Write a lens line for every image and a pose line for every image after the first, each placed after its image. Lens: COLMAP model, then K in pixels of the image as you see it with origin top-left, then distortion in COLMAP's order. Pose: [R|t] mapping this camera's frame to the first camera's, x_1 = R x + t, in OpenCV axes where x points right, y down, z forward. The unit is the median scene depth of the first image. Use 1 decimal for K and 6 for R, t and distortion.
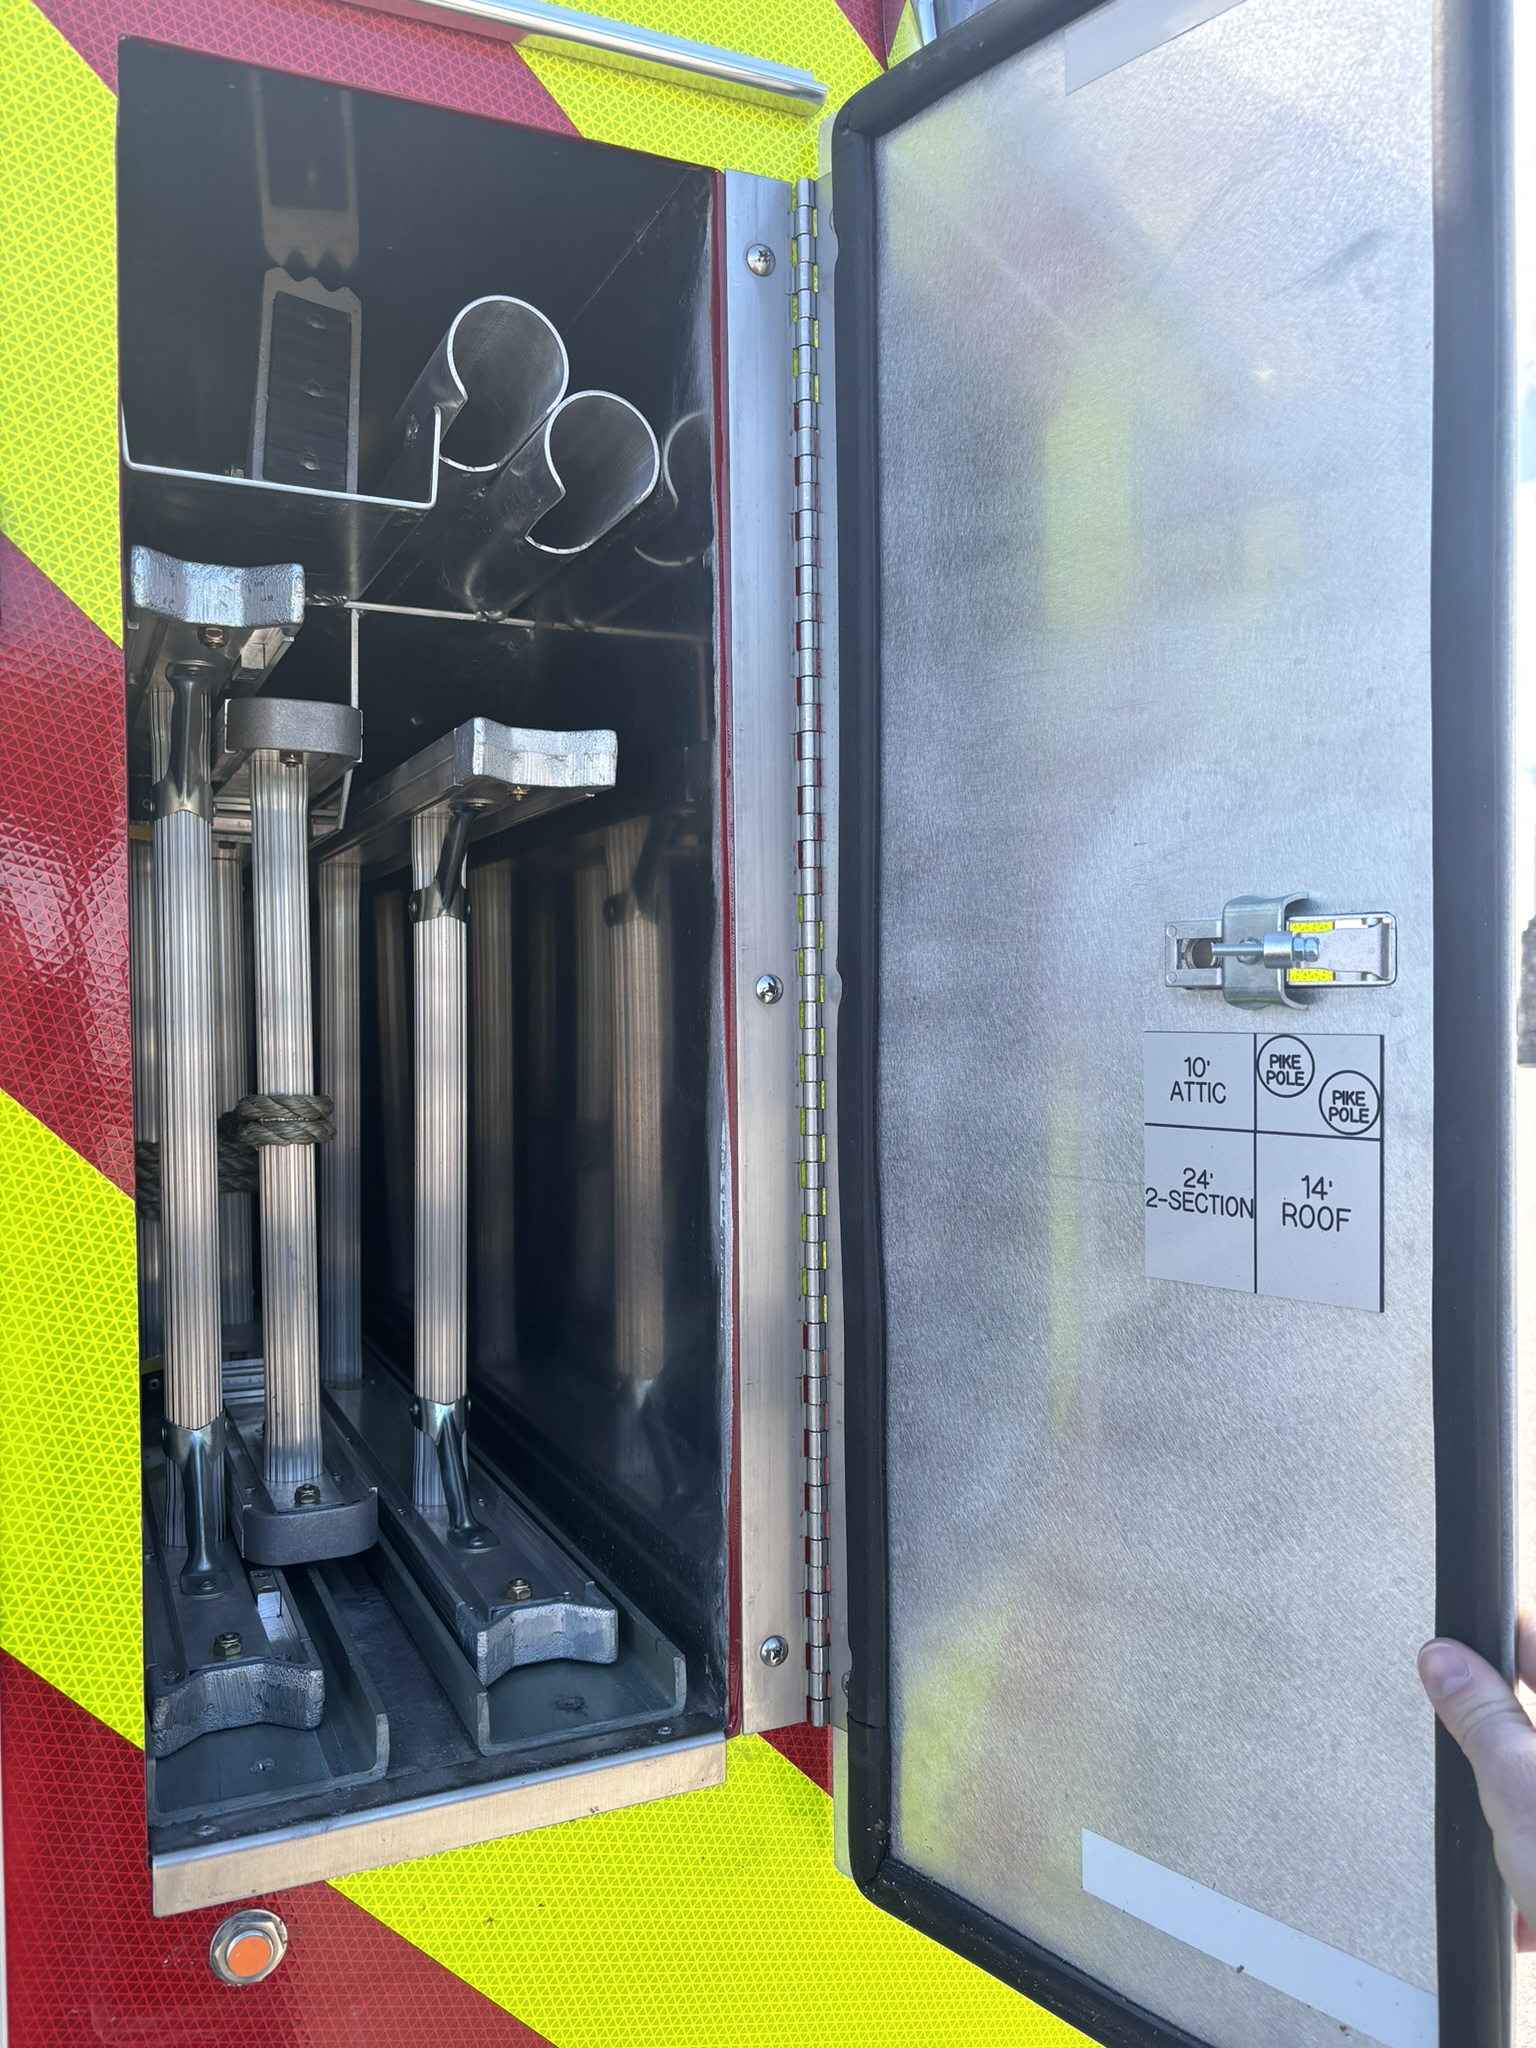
lens RADIAL K [[1589.9, 0, 760.1], [0, 1589.9, 1026.9], [0, 0, 1]] dist [0.042984, -0.057968]
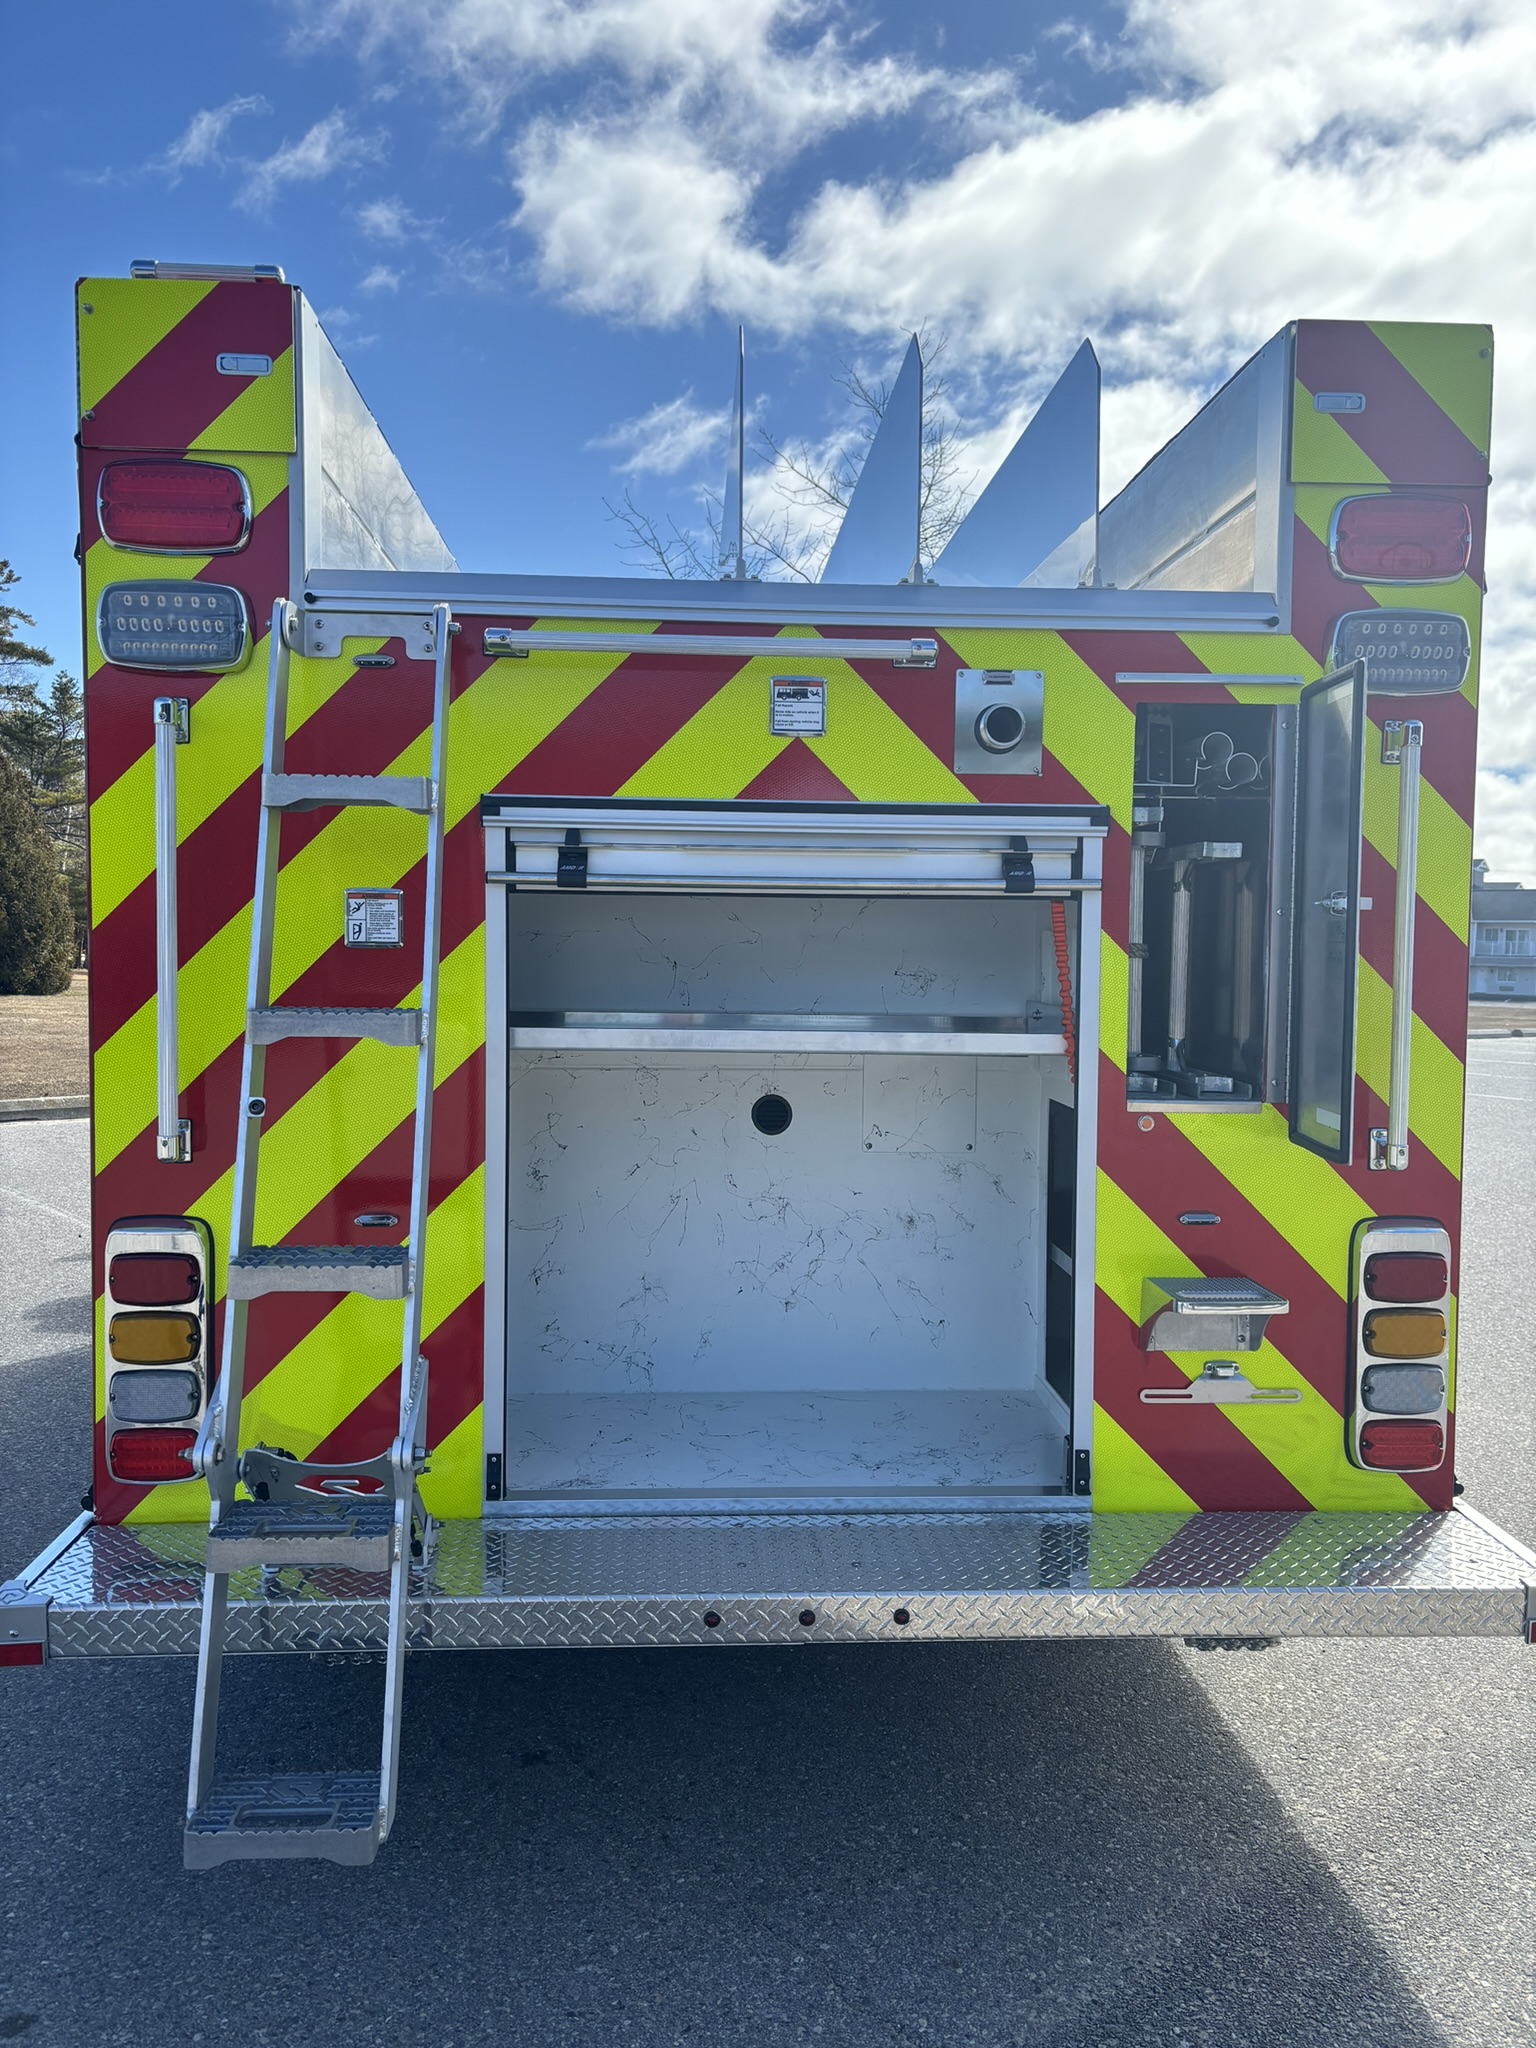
lens RADIAL K [[1589.9, 0, 760.1], [0, 1589.9, 1026.9], [0, 0, 1]] dist [0.042984, -0.057968]
pose [[0.931615, 0.038023, -0.361453, 0.222264], [-0.026943, 0.999001, 0.035645, 0.140212], [0.362447, -0.023468, 0.931709, -2.868134]]
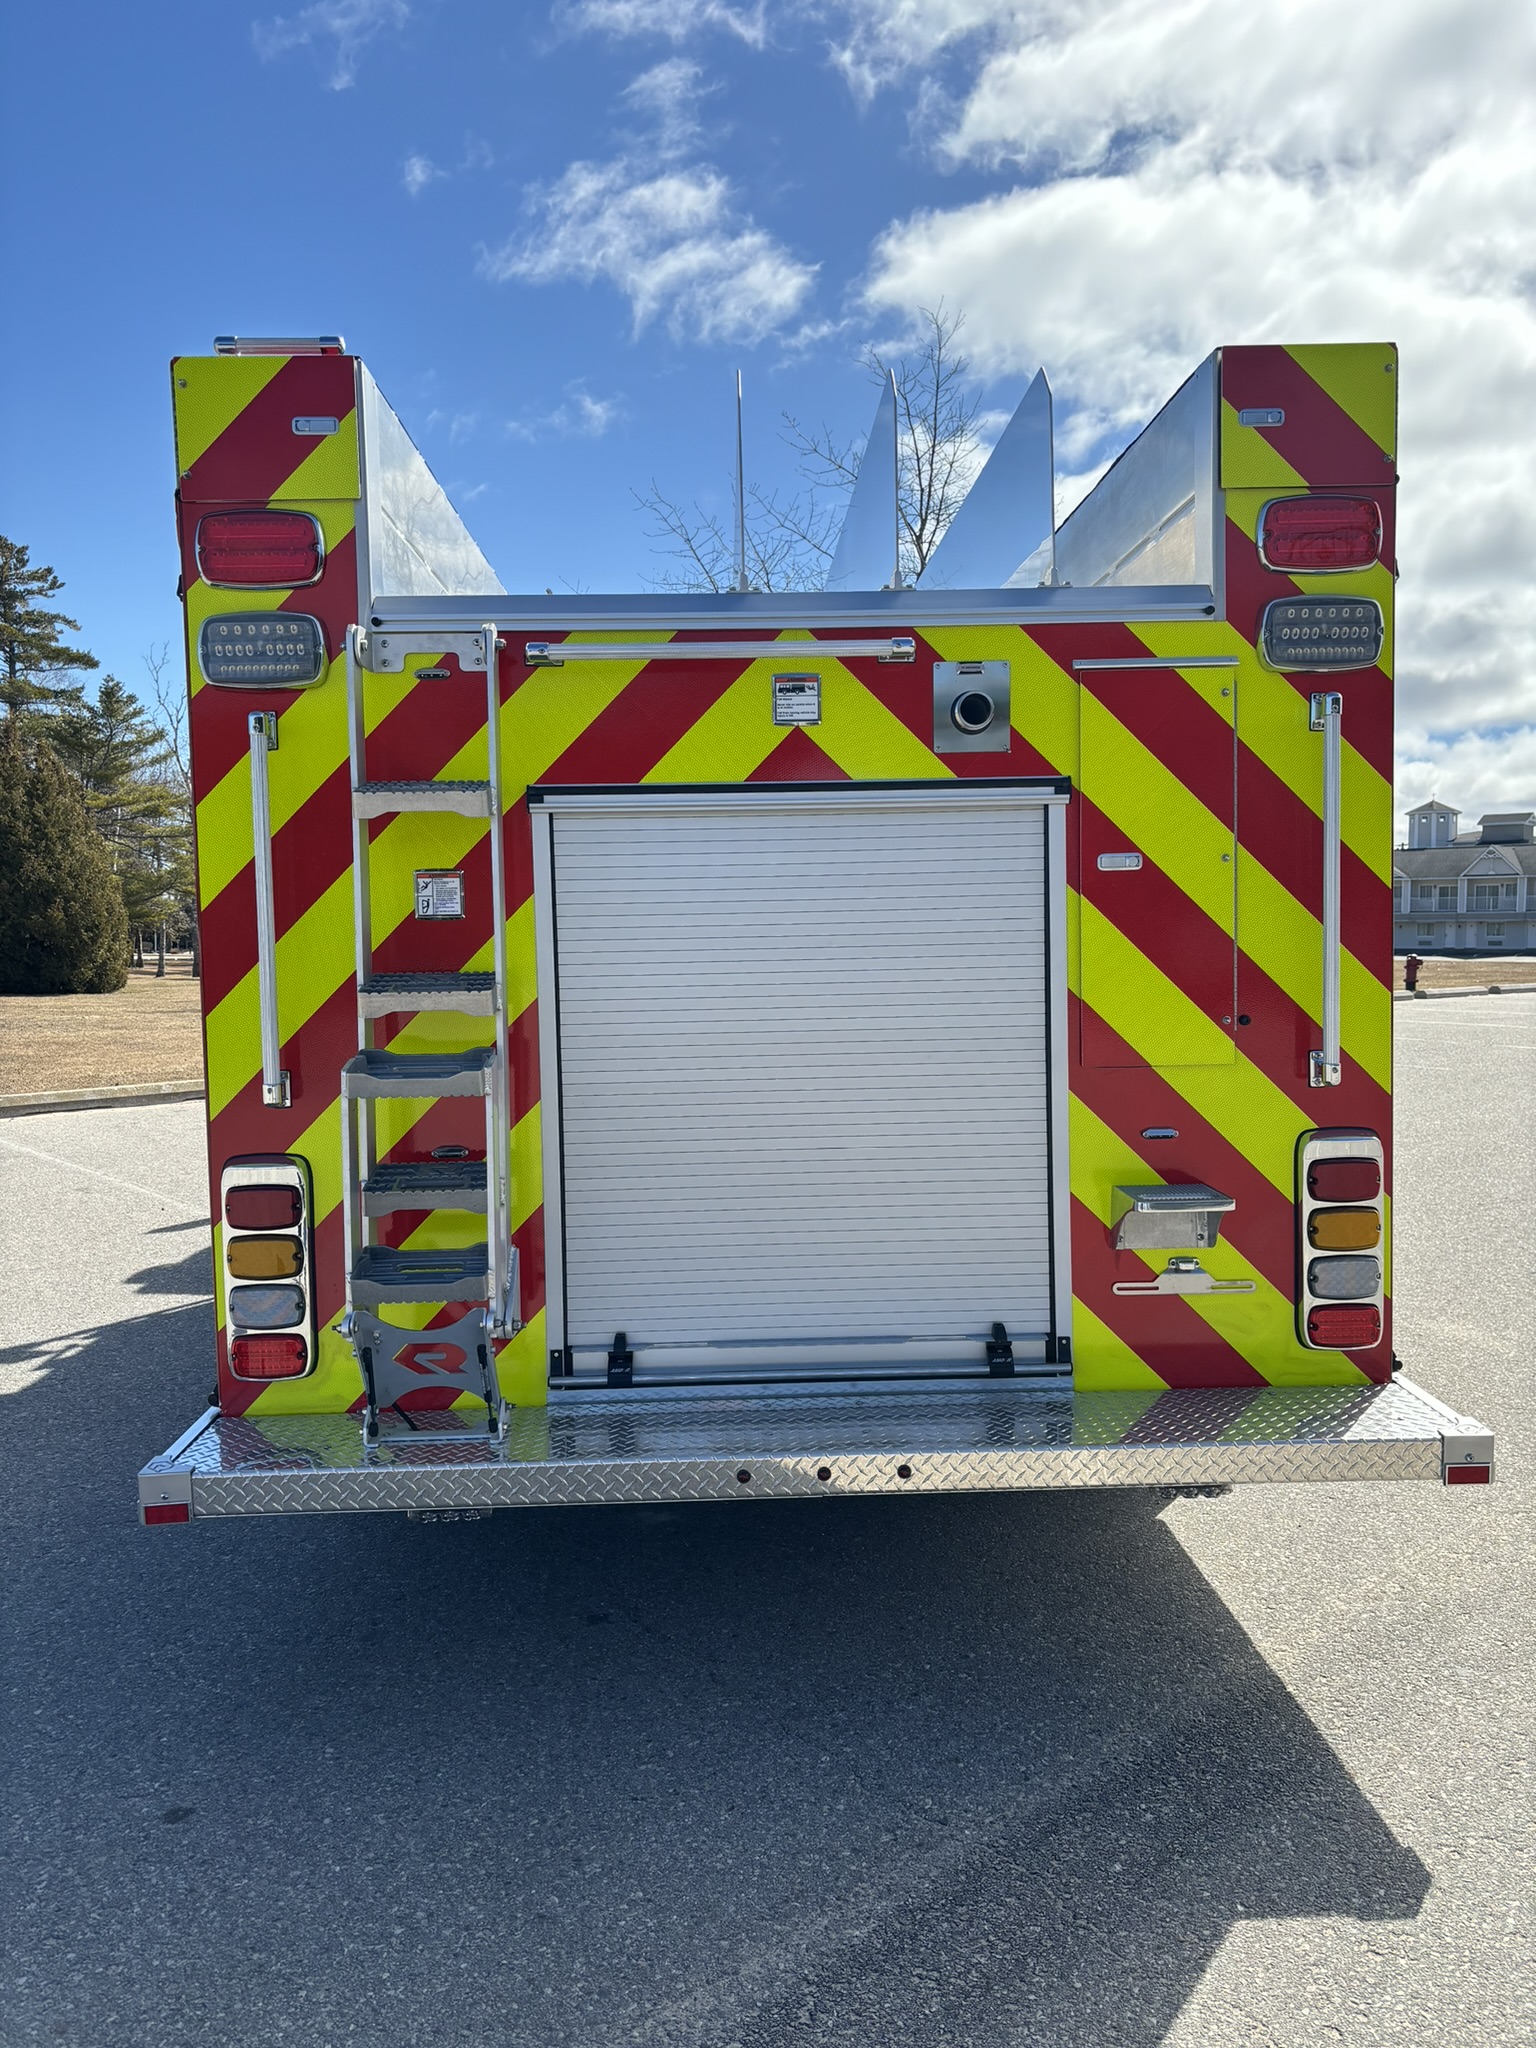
lens RADIAL K [[1589.9, 0, 760.1], [0, 1589.9, 1026.9], [0, 0, 1]] dist [0.042984, -0.057968]
pose [[0.921760, 0.015337, -0.387458, 0.504298], [0.003954, 0.998794, 0.048942, 0.191787], [0.387741, -0.046644, 0.920587, -3.364462]]
